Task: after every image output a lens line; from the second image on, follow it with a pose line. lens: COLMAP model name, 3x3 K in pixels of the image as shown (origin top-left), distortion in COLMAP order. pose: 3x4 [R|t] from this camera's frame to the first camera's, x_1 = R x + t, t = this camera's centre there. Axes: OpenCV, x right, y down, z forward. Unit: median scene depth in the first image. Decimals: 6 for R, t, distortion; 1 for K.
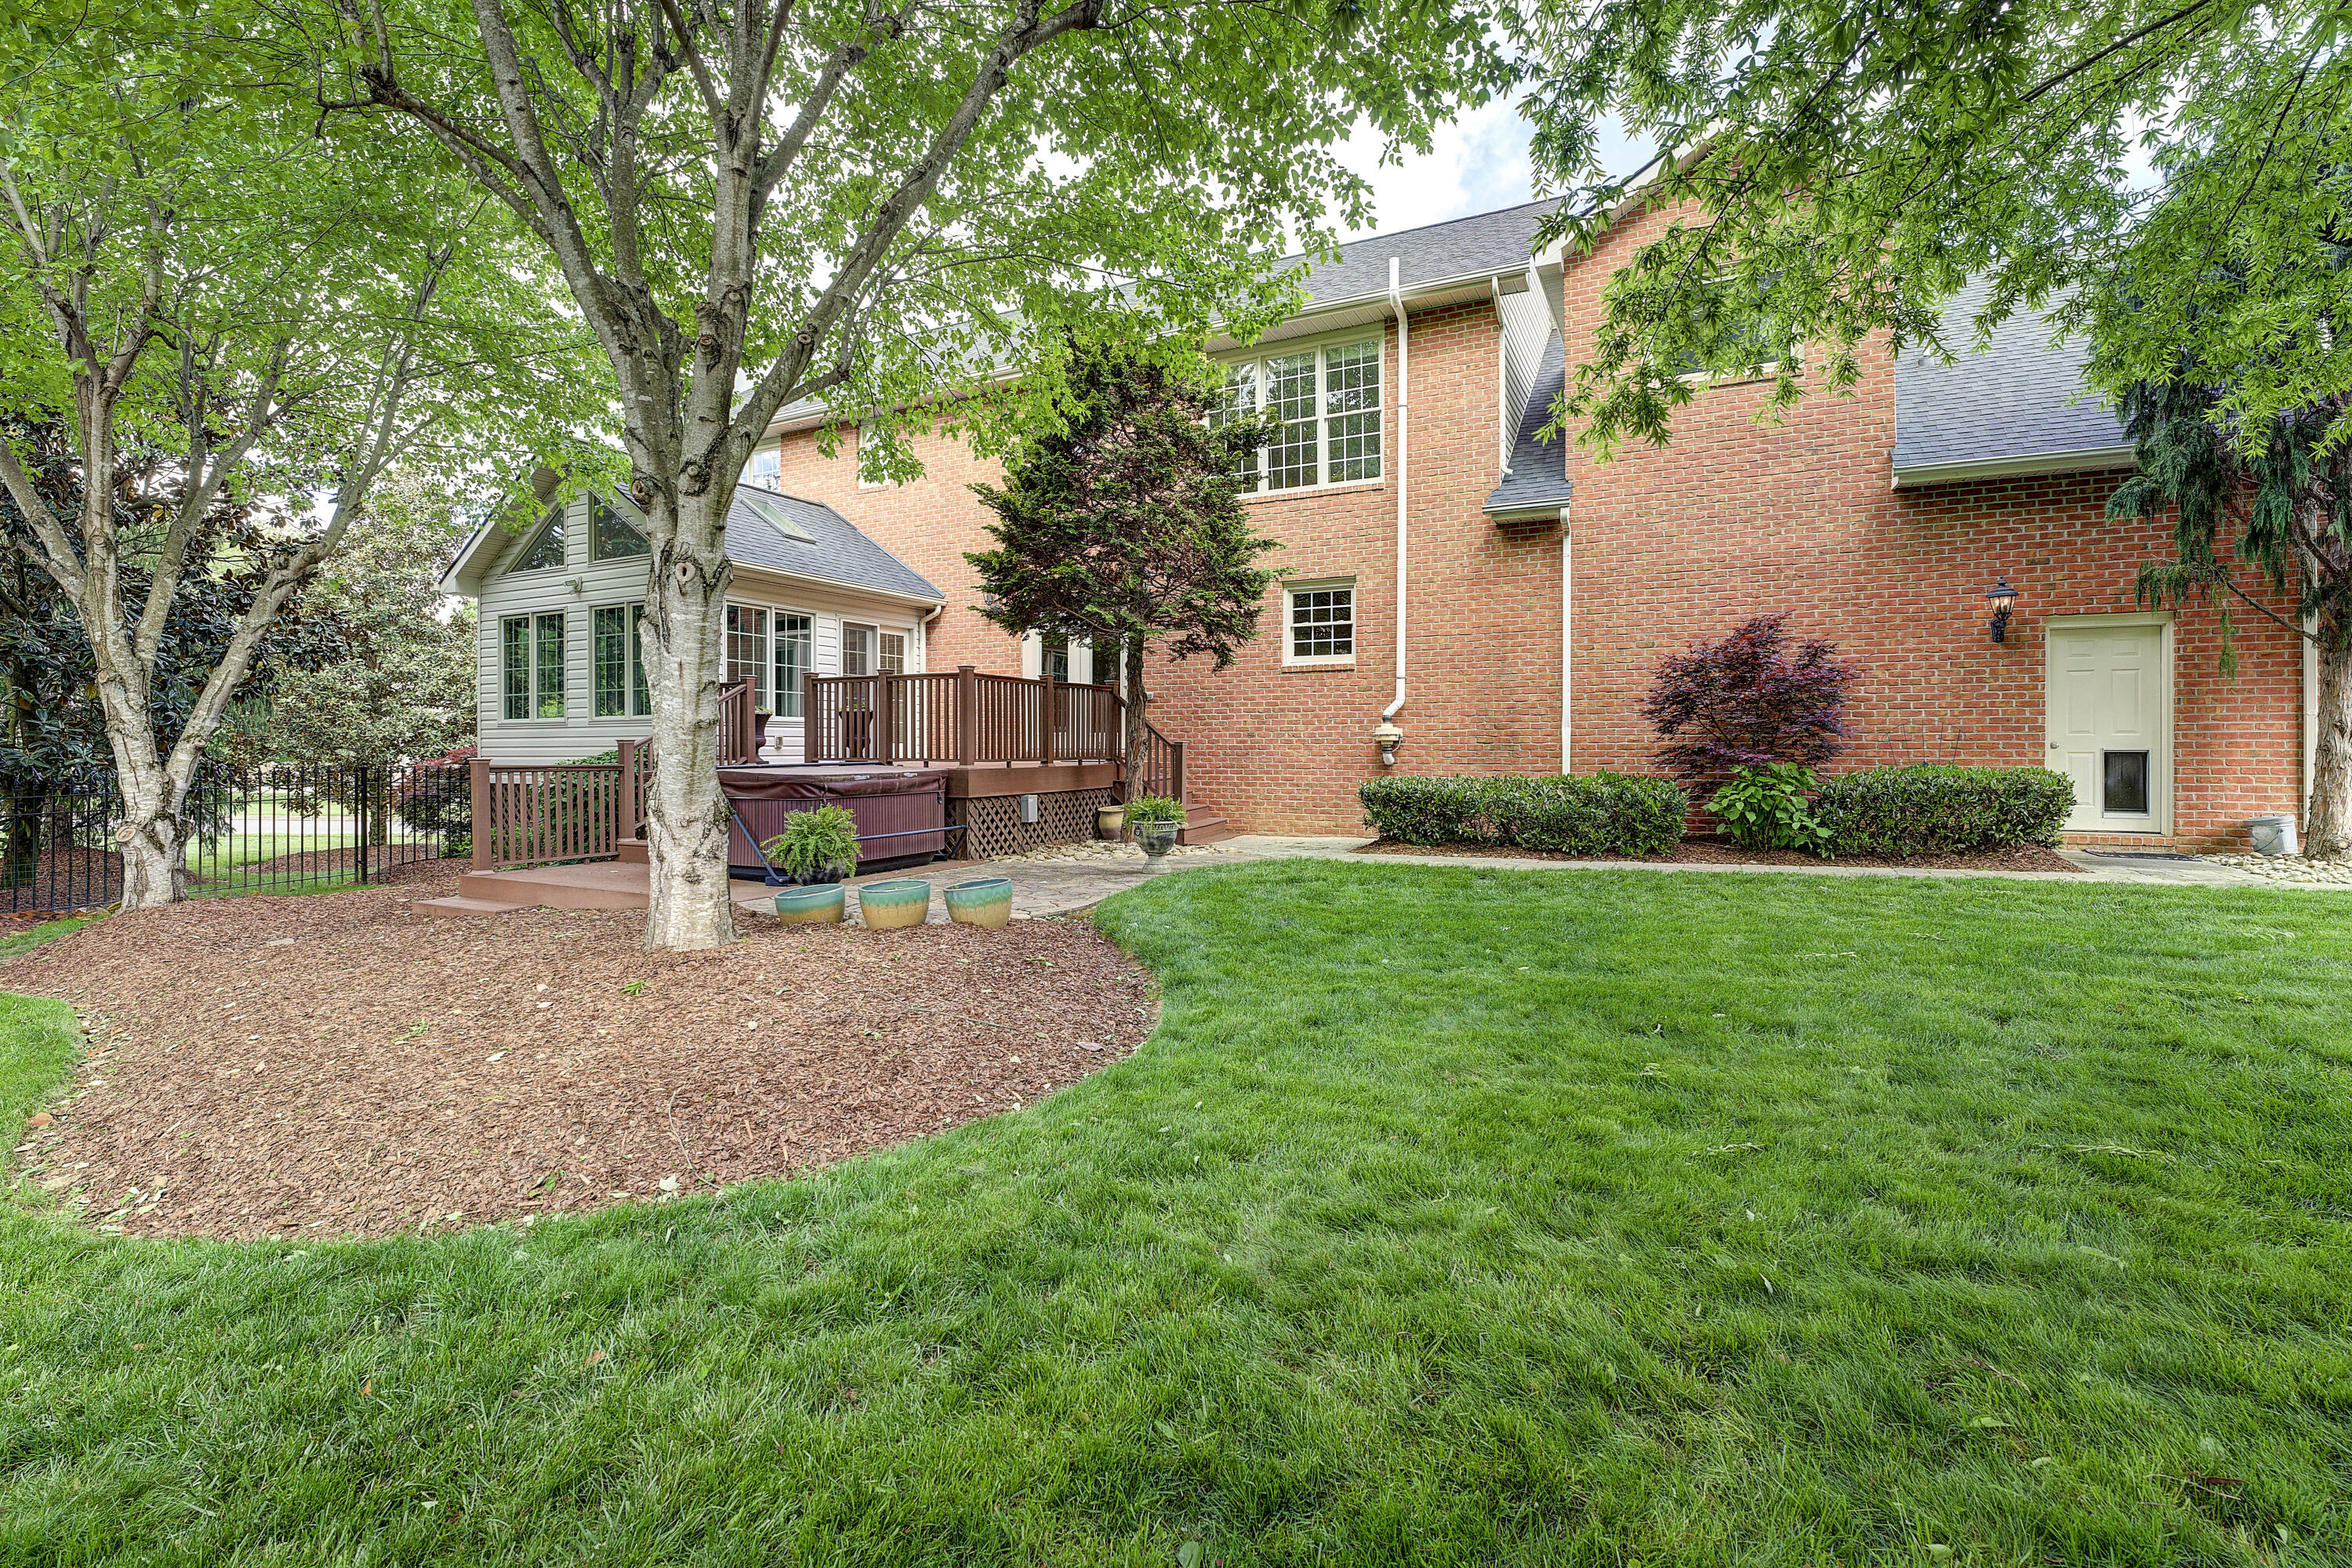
lens RADIAL K [[985.2, 0, 1158.9], [0, 985.2, 764.0], [0, 0, 1]] dist [-0.018156, -0.000160]
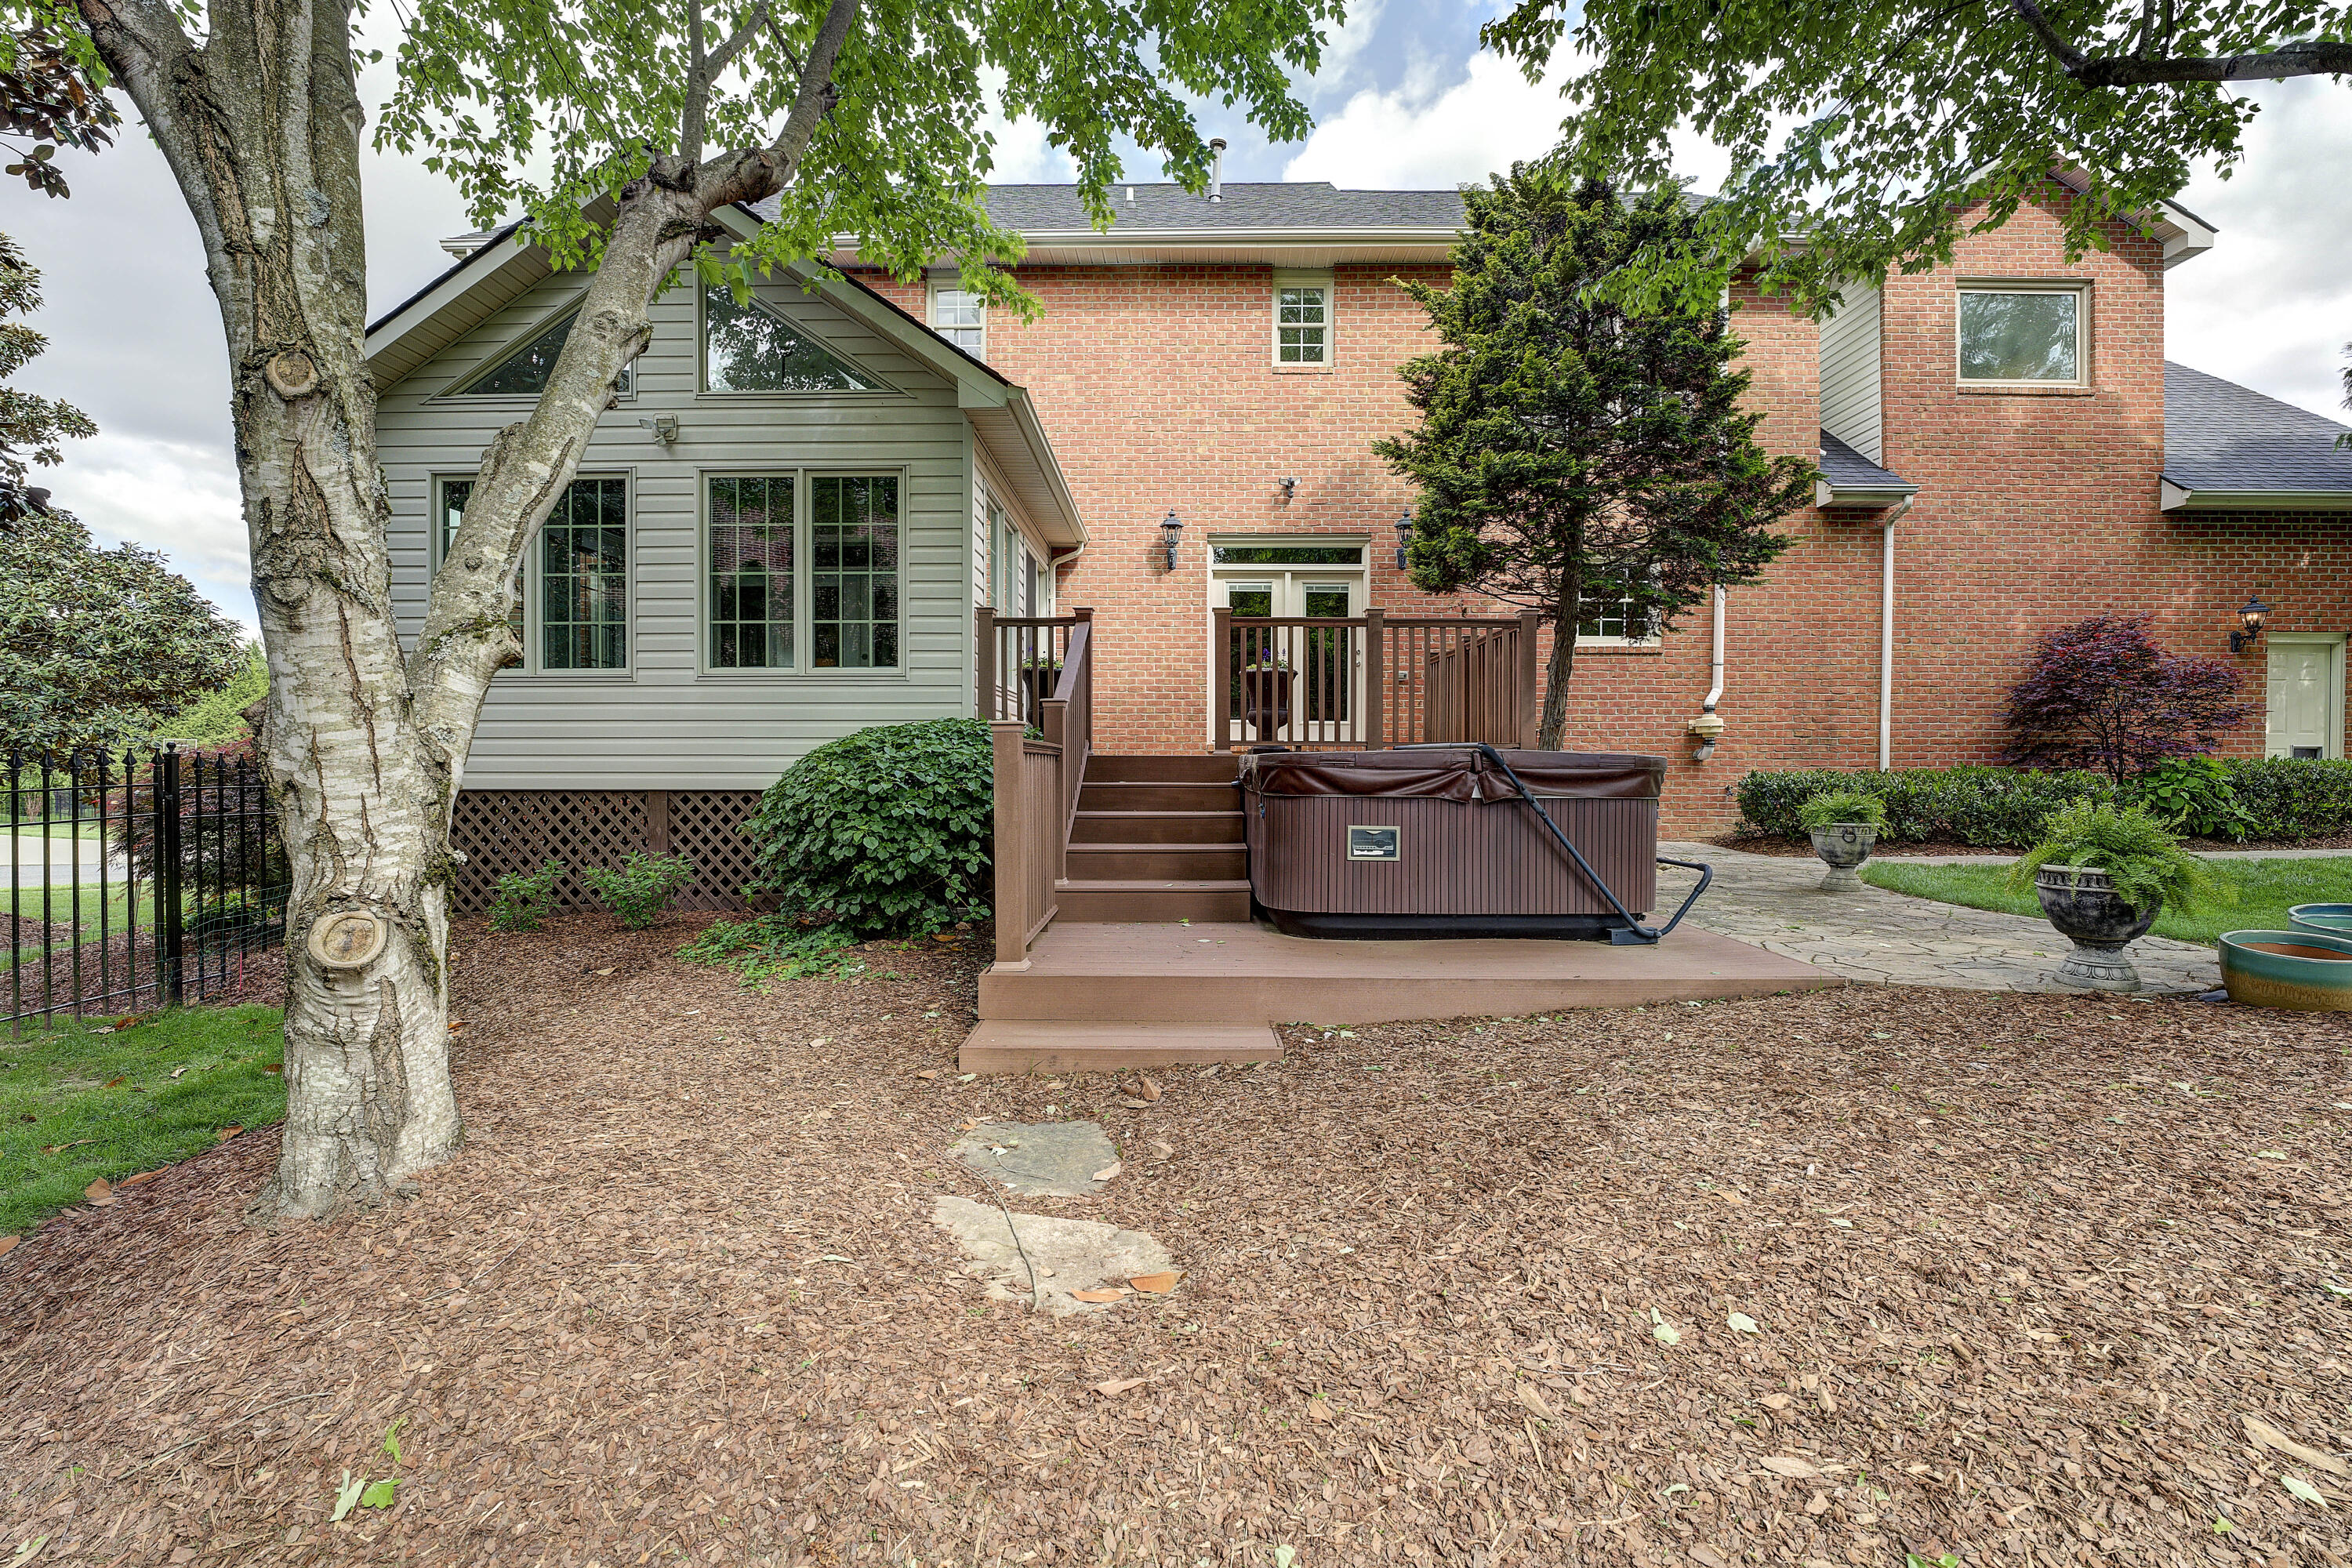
lens RADIAL K [[985.2, 0, 1178.3], [0, 985.2, 787.4], [0, 0, 1]] dist [-0.018156, -0.000160]
pose [[0.905637, -0.006766, 0.424001, -0.627776], [0.002030, 0.999930, 0.011620, 0.015822], [-0.424050, -0.009662, 0.905587, 0.409412]]
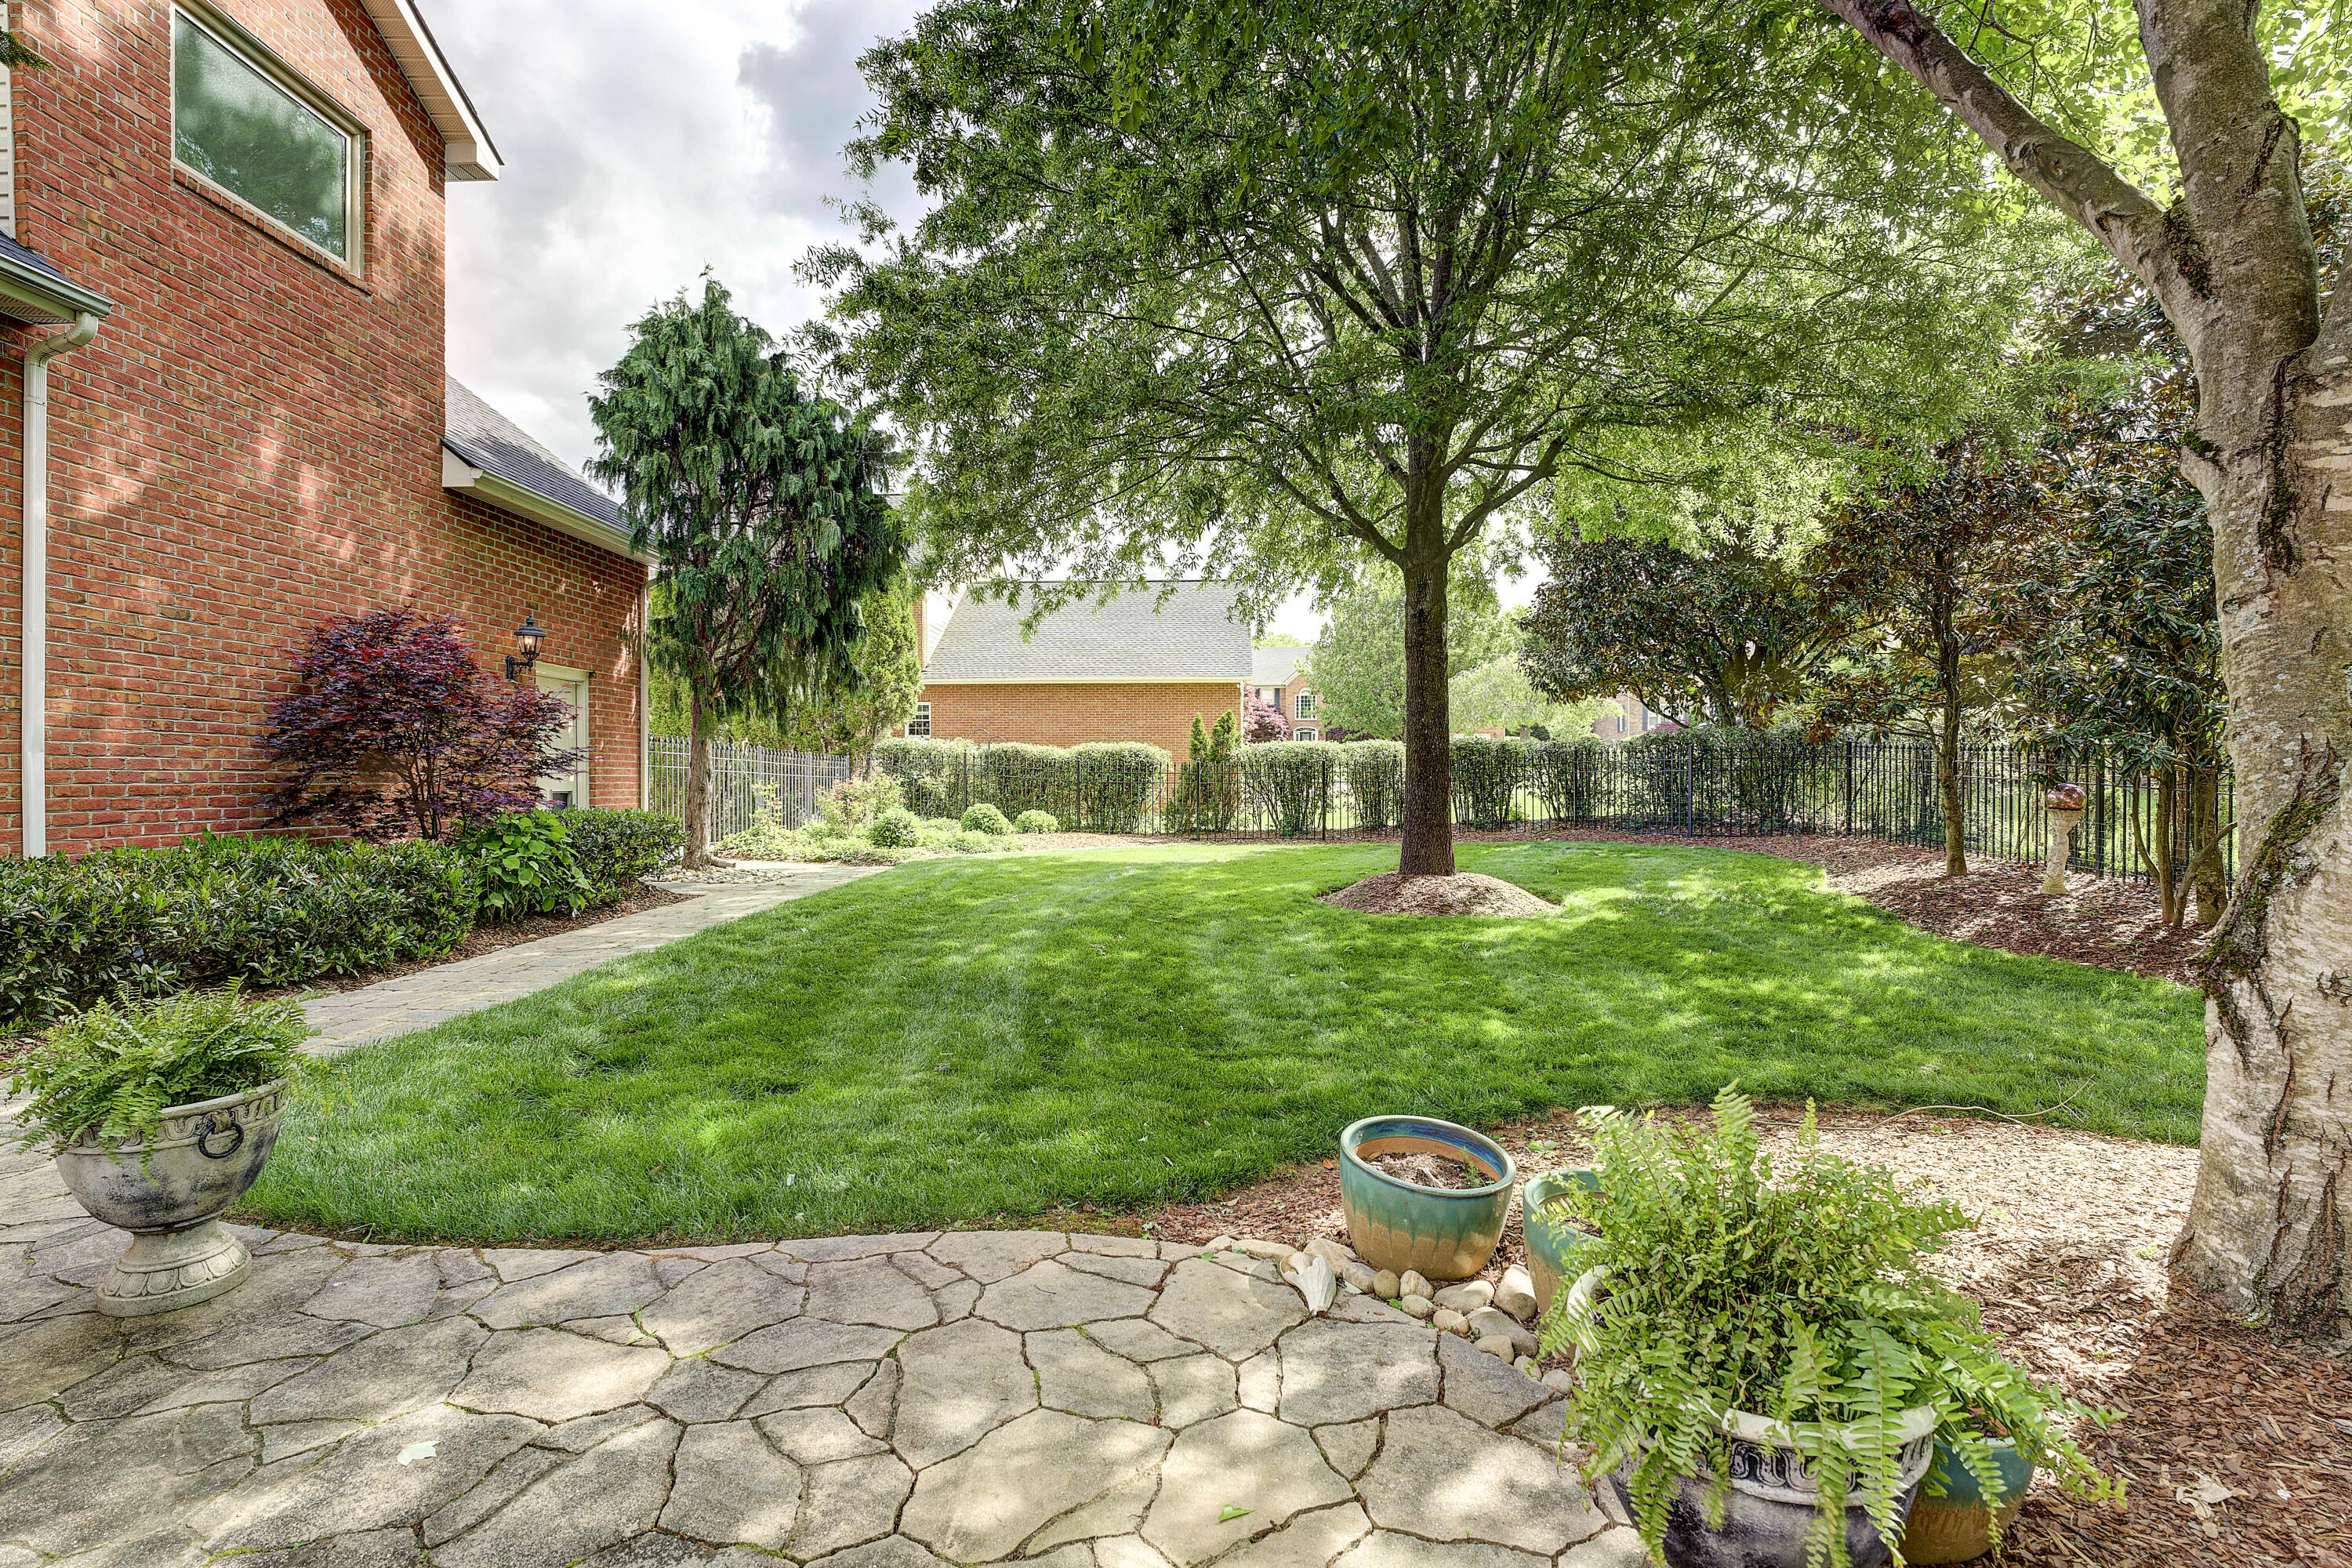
lens RADIAL K [[985.2, 0, 1172.2], [0, 985.2, 789.3], [0, 0, 1]] dist [-0.018156, -0.000160]
pose [[-0.445011, -0.010166, 0.895467, -0.261725], [0.009352, 0.999828, 0.015998, -0.020540], [-0.895476, 0.015494, -0.444840, 0.692957]]
